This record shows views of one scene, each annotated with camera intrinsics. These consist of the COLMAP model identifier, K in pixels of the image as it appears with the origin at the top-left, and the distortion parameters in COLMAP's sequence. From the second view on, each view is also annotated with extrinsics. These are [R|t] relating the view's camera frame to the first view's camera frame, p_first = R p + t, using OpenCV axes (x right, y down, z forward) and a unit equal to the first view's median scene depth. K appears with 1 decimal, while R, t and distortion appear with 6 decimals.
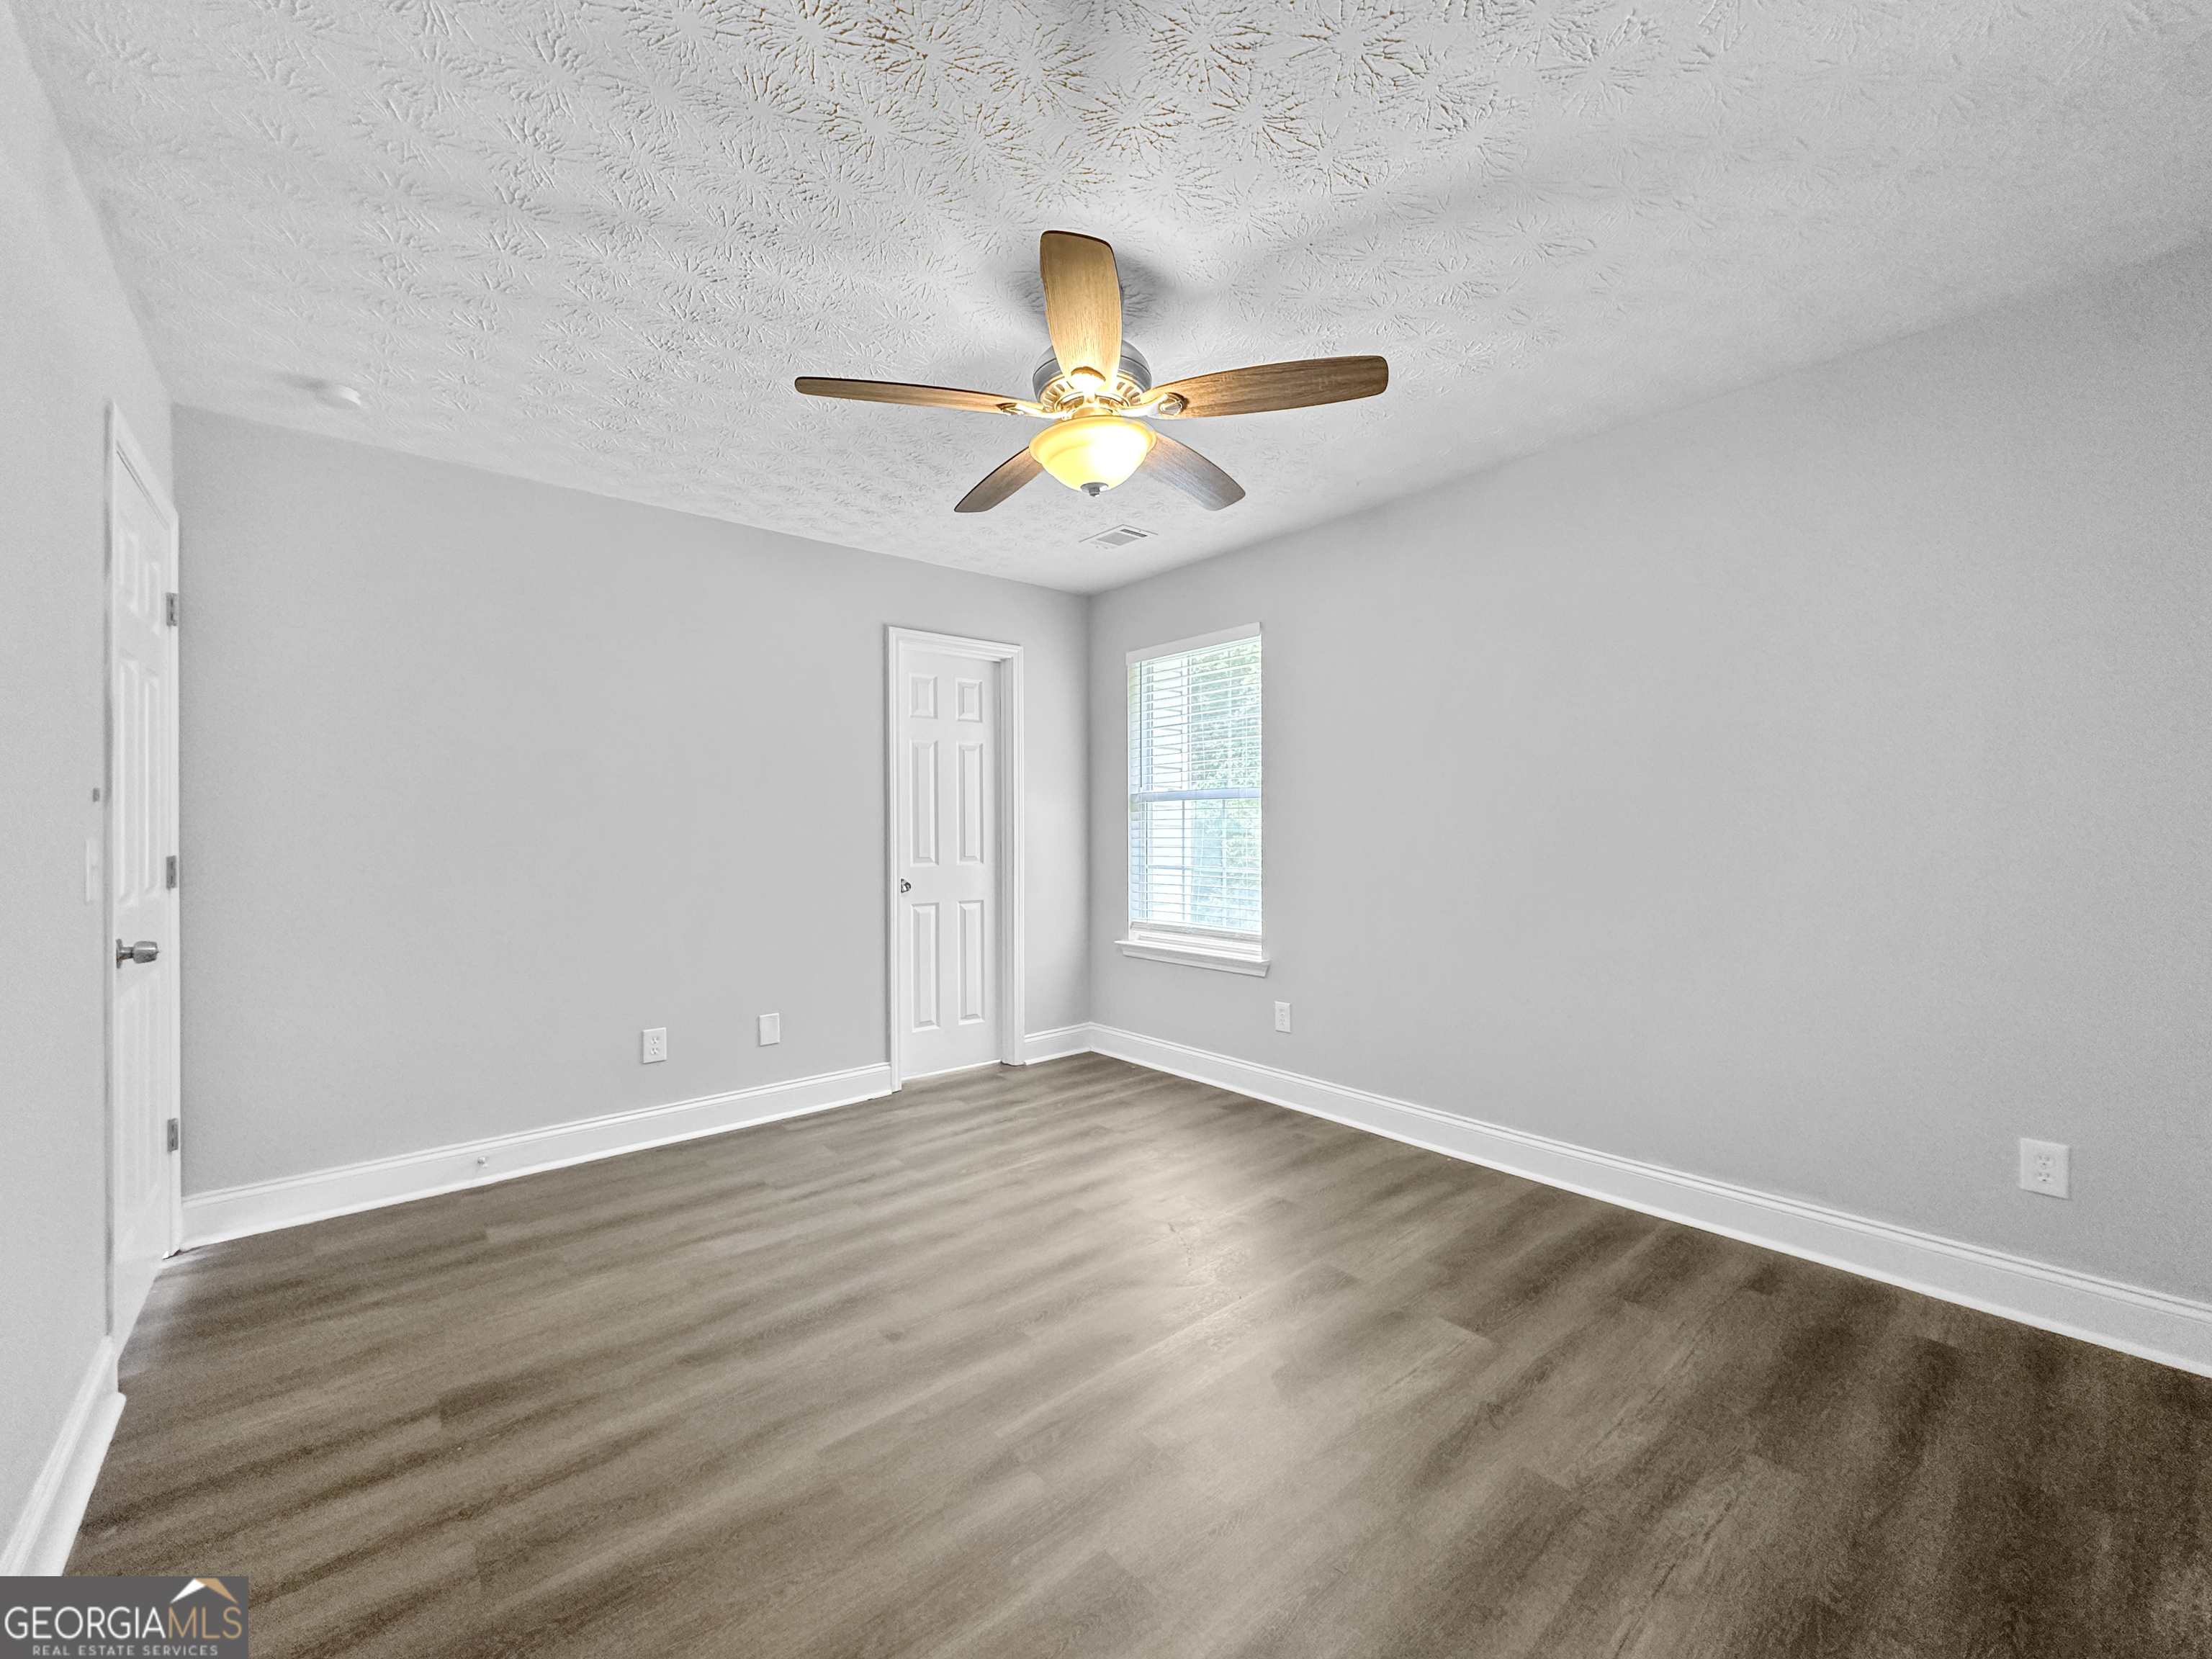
lens RADIAL K [[897.1, 0, 1102.3], [0, 897.1, 827.5], [0, 0, 1]] dist [0.000569, -0.000060]
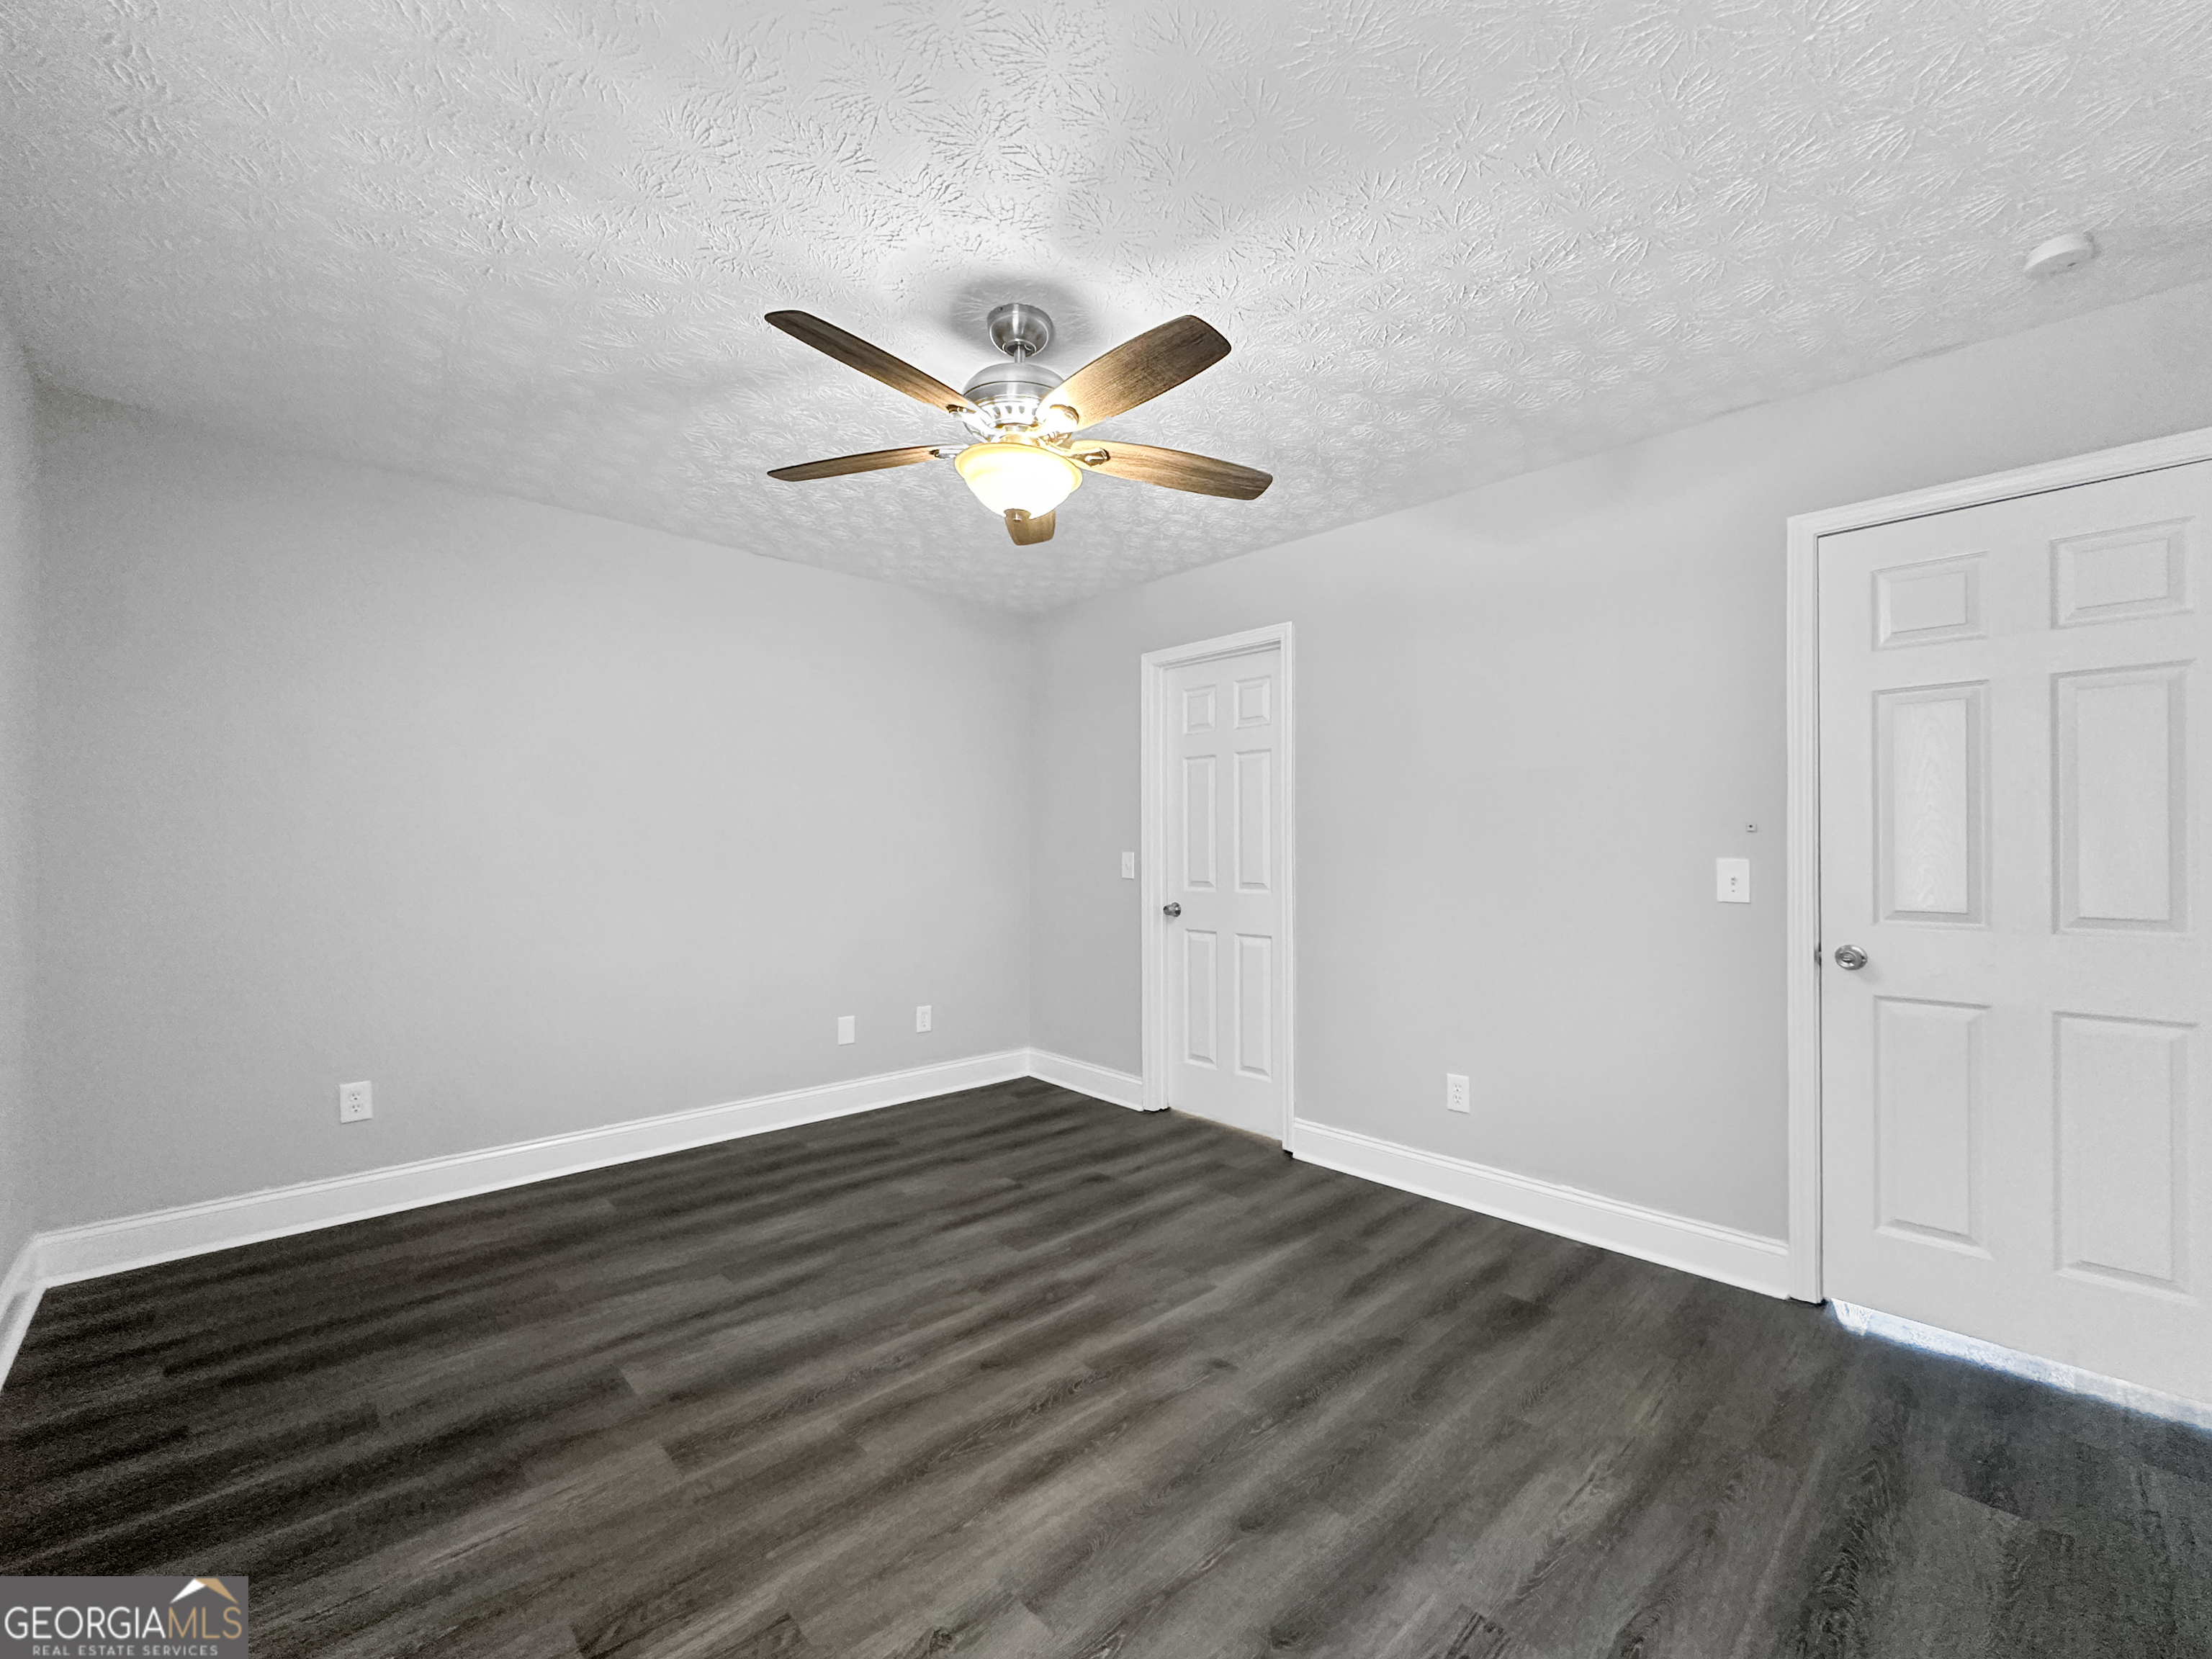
lens RADIAL K [[897.1, 0, 1106.6], [0, 897.1, 838.7], [0, 0, 1]] dist [0.000569, -0.000060]
pose [[-0.998458, 0.002955, -0.055441, -0.054152], [0.003014, 0.999995, -0.000985, -0.012557], [0.055438, -0.001151, -0.998461, 1.994298]]
